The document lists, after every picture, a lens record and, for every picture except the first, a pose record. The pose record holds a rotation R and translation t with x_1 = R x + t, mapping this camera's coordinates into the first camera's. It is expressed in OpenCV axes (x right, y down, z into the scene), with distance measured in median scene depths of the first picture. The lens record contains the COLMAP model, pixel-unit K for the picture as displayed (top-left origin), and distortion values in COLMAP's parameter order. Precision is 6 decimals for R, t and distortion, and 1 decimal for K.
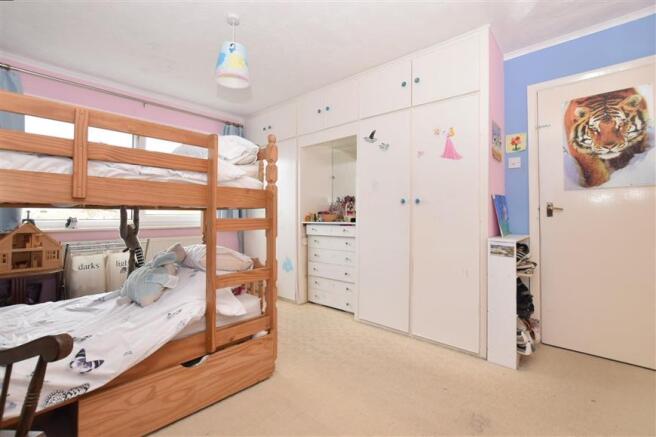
lens RADIAL K [[294.8, 0, 327.5], [0, 294.8, 208.9], [0, 0, 1]] dist [-0.000398, -0.000049]
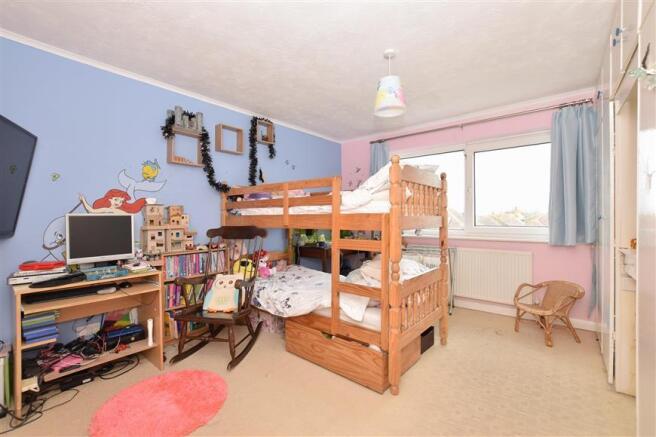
lens RADIAL K [[288.2, 0, 328.0], [0, 288.2, 218.5], [0, 0, 1]] dist [-0.000379, -0.000028]
pose [[0.054962, 0.003839, -0.998481, 0.849591], [0.028299, 0.999585, 0.005401, -0.060616], [0.998087, -0.028553, 0.054830, 0.816809]]
